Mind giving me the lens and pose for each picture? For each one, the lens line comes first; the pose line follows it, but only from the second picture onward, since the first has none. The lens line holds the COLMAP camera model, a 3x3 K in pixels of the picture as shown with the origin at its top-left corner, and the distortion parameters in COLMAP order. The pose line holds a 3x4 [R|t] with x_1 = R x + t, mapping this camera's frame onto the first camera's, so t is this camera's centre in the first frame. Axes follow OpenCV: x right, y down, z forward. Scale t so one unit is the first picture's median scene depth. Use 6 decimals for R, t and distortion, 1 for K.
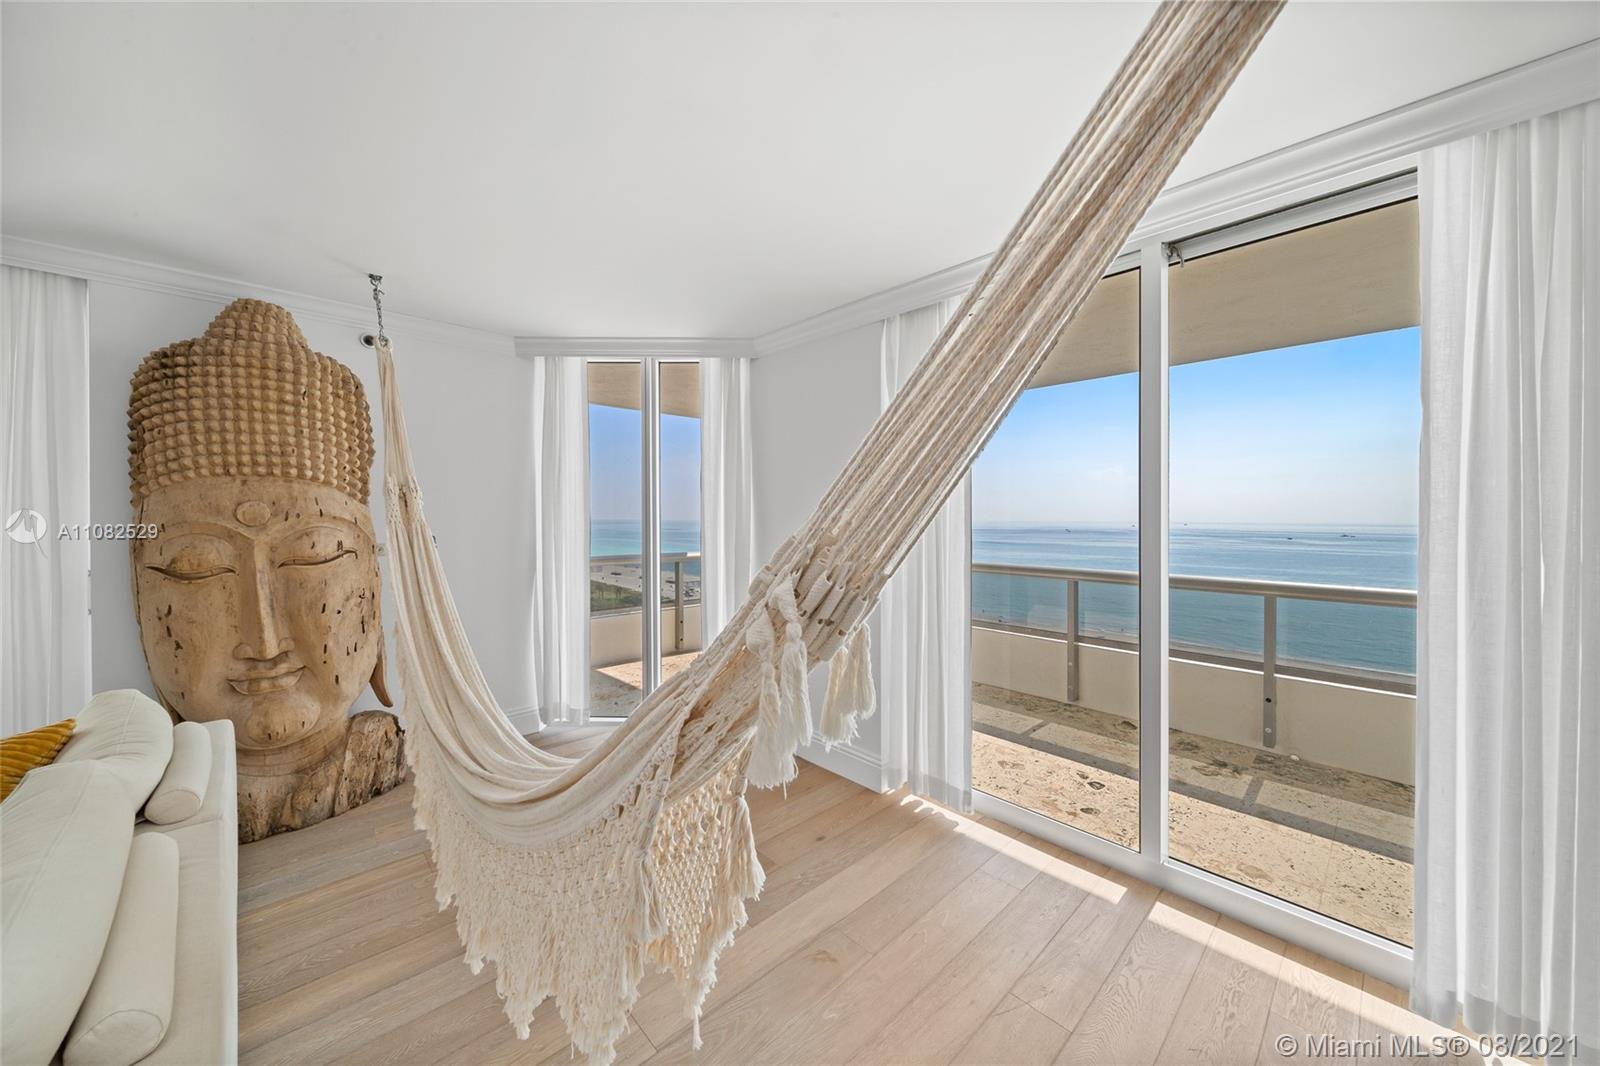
lens RADIAL K [[562.7, 0, 793.7], [0, 562.7, 545.4], [0, 0, 1]] dist [-0.010075, -0.000095]
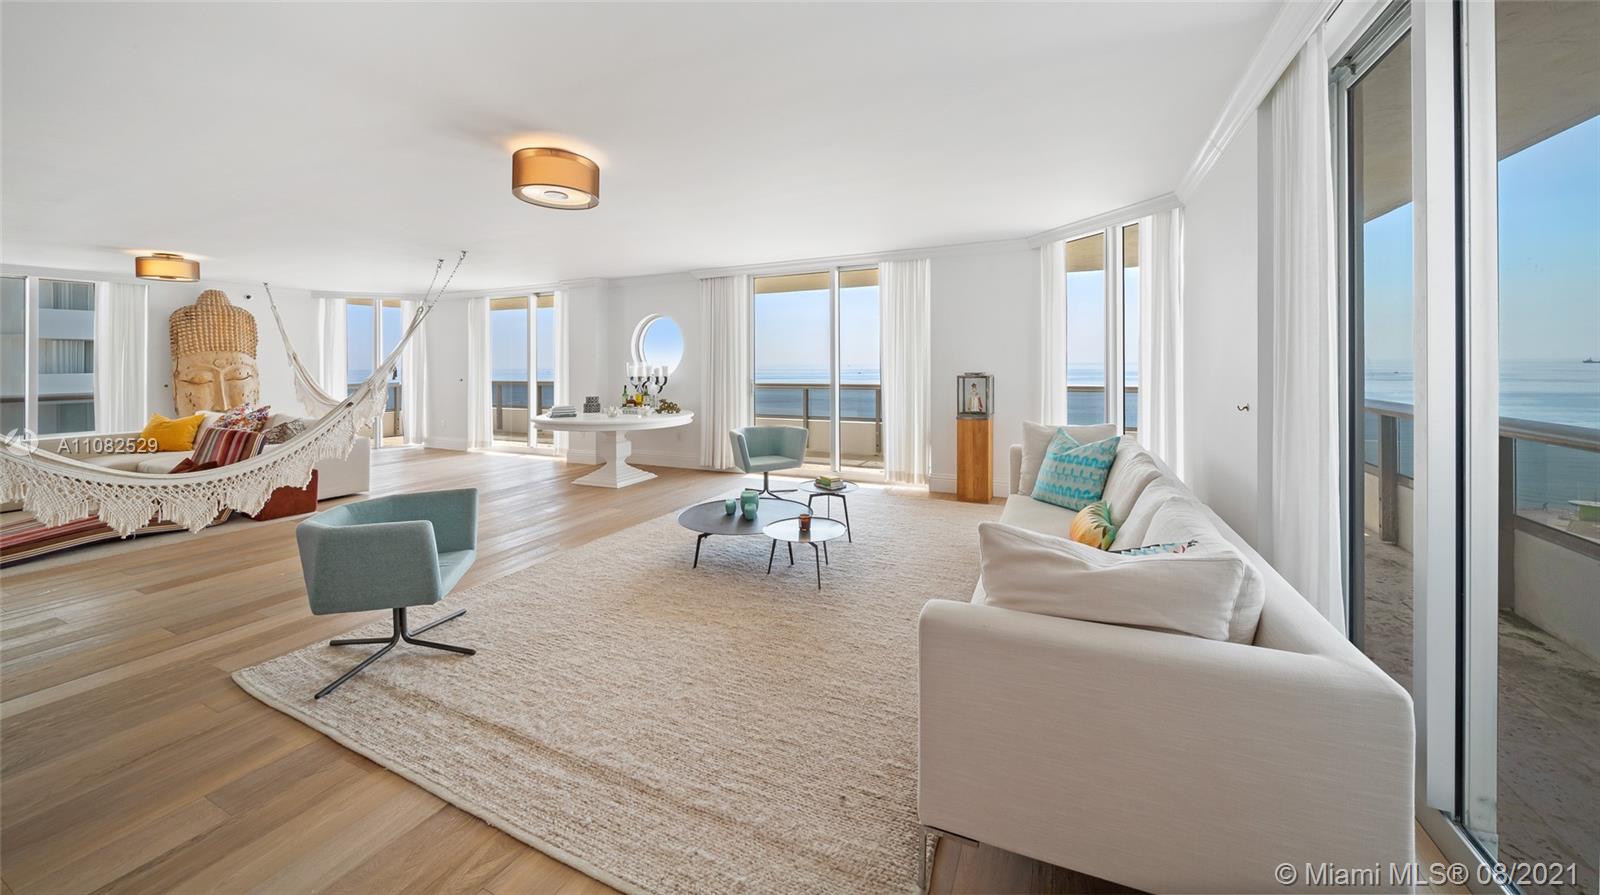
lens RADIAL K [[572.6, 0, 806.4], [0, 572.6, 369.9], [0, 0, 1]] dist [0.000896, 0.000124]
pose [[0.922564, -0.011854, 0.385661, 0.769524], [0.023372, 0.999409, -0.025192, 0.132199], [-0.385135, 0.032255, 0.922296, -3.066502]]
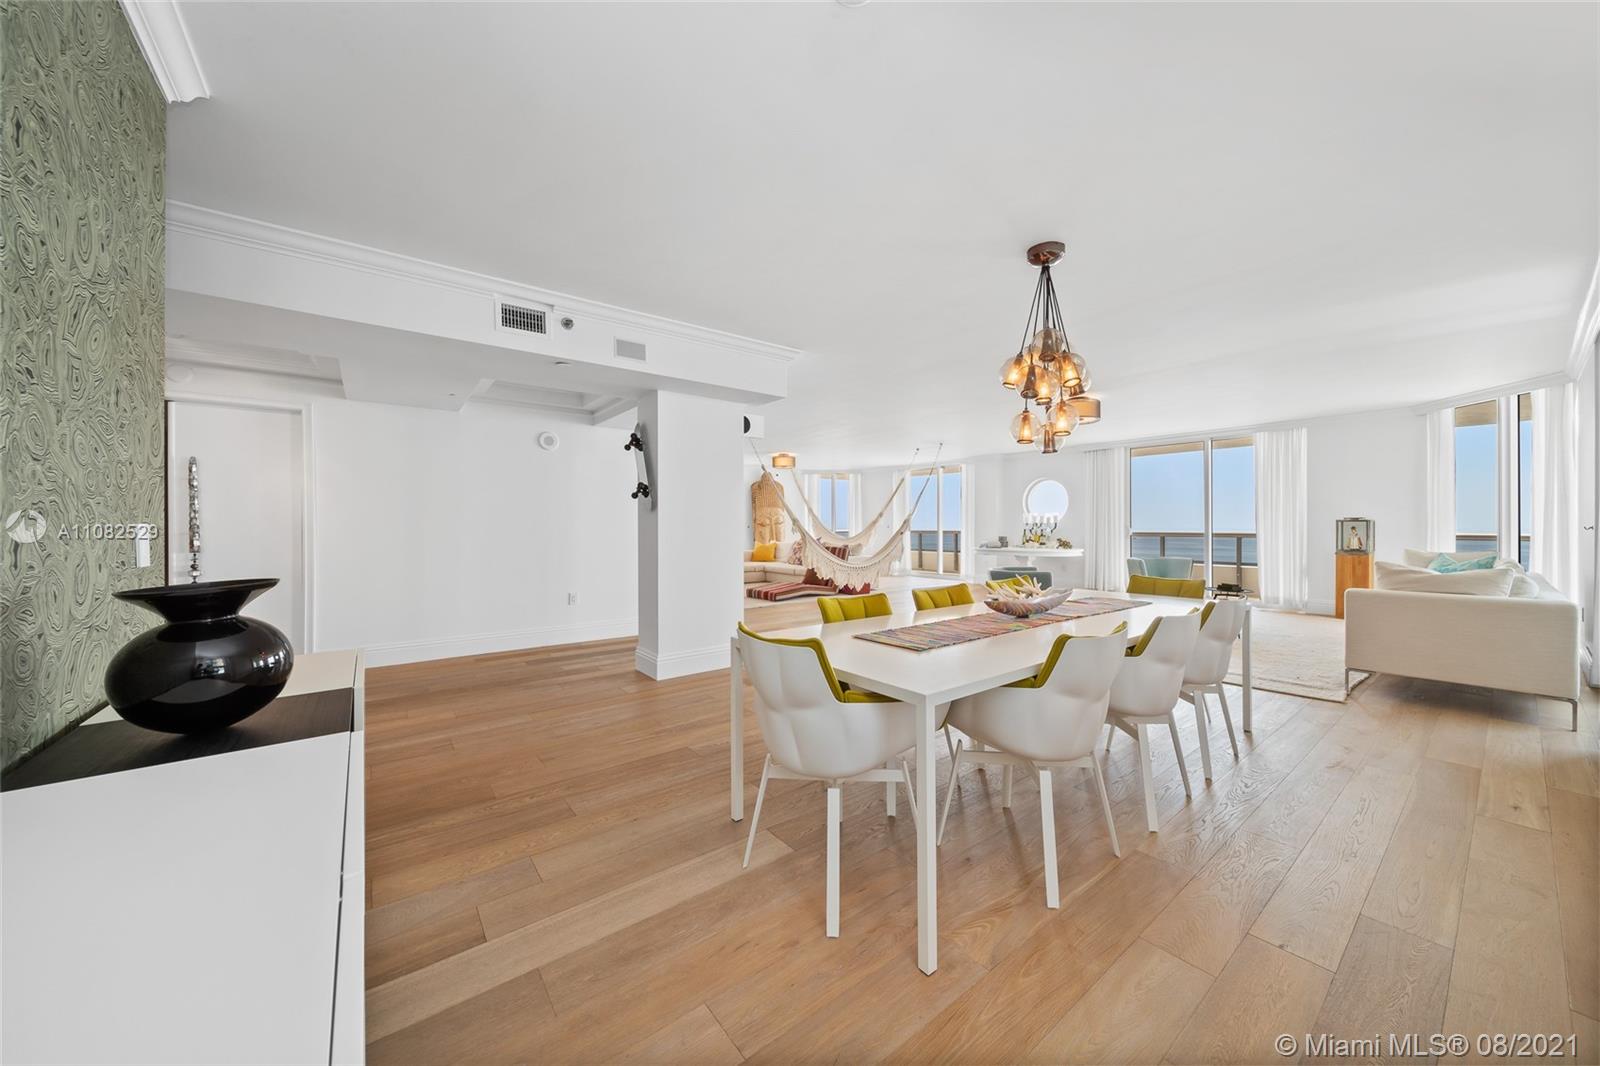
lens RADIAL K [[562.7, 0, 805.2], [0, 562.7, 529.0], [0, 0, 1]] dist [-0.010075, -0.000095]
pose [[0.997153, 0.000286, -0.075411, -0.246750], [-0.002917, 0.999391, -0.034770, 0.262544], [0.075355, 0.034891, 0.996546, -4.184698]]
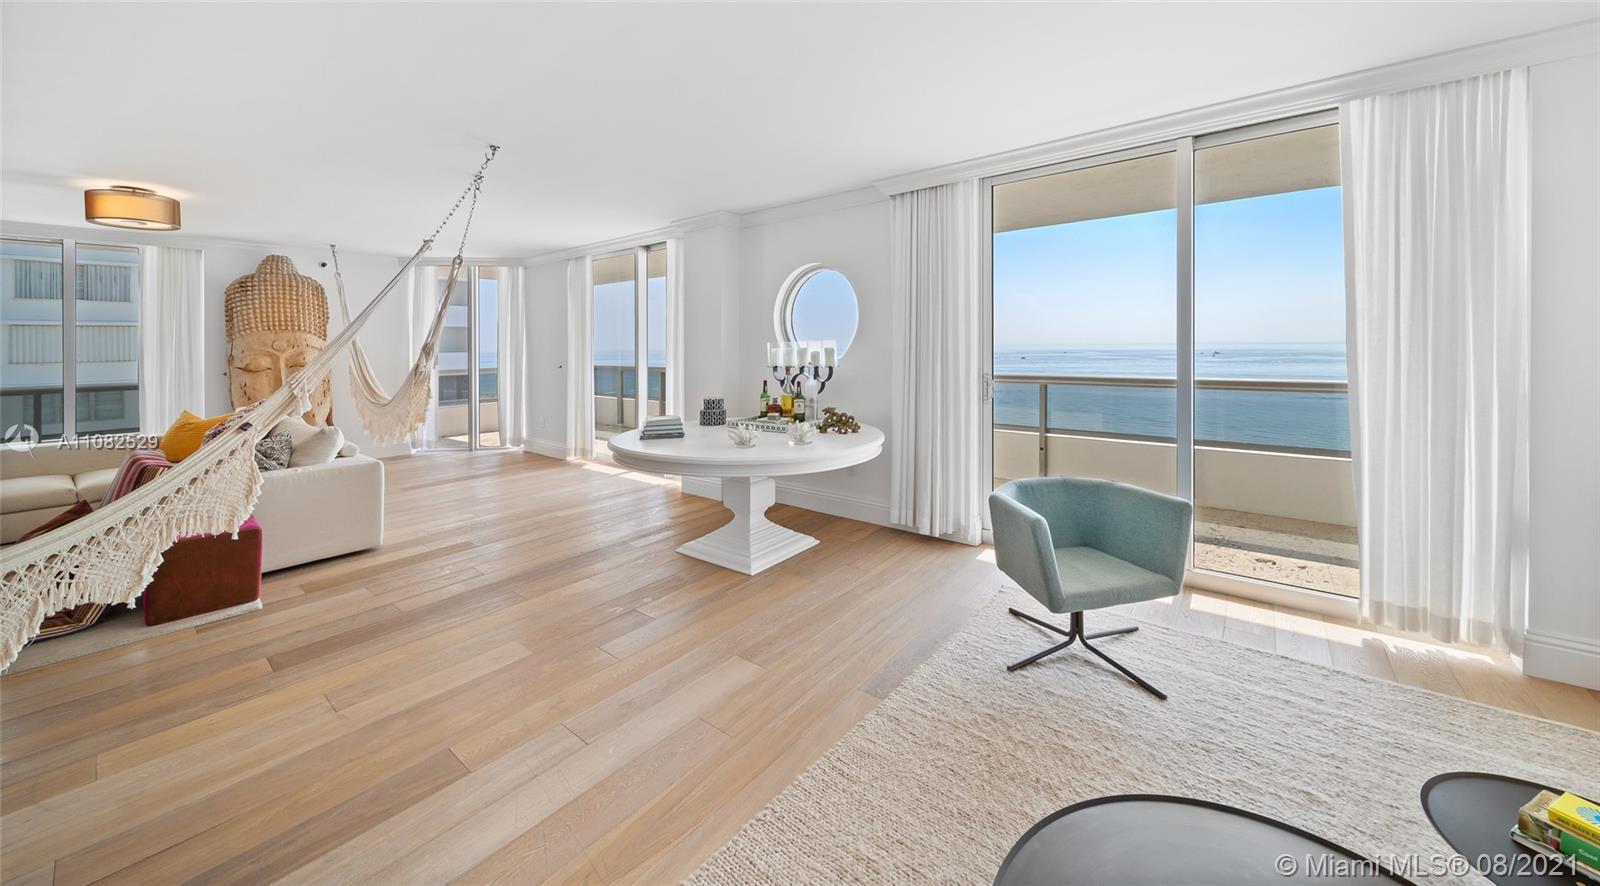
lens RADIAL K [[575.8, 0, 793.8], [0, 575.8, 354.5], [0, 0, 1]] dist [0.002820, 0.000039]
pose [[0.989942, -0.013144, 0.140861, 0.882210], [0.016835, 0.999545, -0.025044, 0.081231], [-0.140467, 0.027163, 0.989713, -1.773997]]
